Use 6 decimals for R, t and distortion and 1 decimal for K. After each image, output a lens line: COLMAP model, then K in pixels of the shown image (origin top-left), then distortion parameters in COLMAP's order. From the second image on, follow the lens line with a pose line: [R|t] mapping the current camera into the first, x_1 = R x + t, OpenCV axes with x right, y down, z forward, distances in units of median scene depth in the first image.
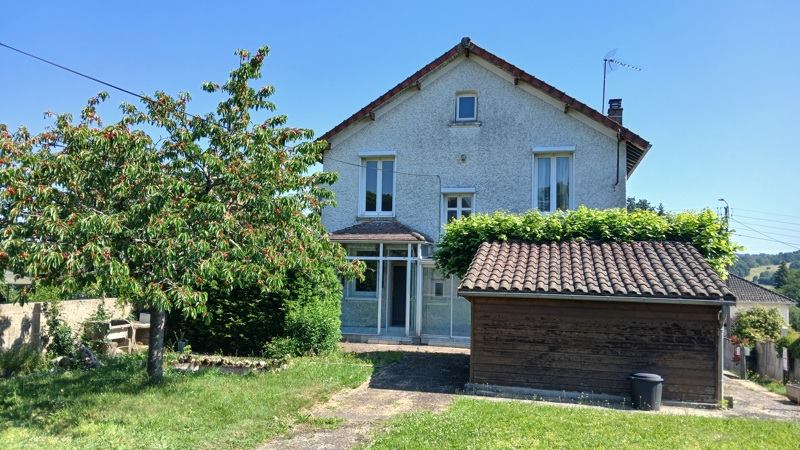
lens RADIAL K [[618.8, 0, 400.0], [0, 618.8, 225.0], [0, 0, 1]] dist [0.093649, -0.202144]
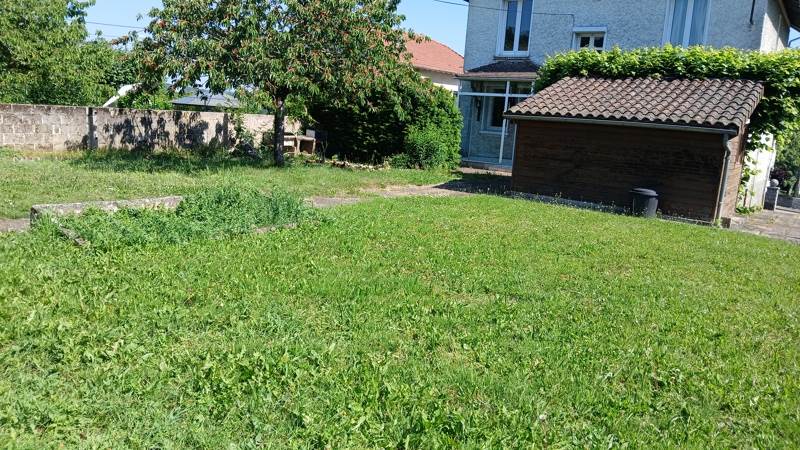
lens RADIAL K [[618.8, 0, 400.0], [0, 618.8, 225.0], [0, 0, 1]] dist [0.093649, -0.202144]
pose [[0.933139, 0.105211, -0.343777, 0.271949], [-0.021227, 0.970676, 0.239453, 0.024177], [0.358889, -0.216145, 0.908009, -0.170196]]
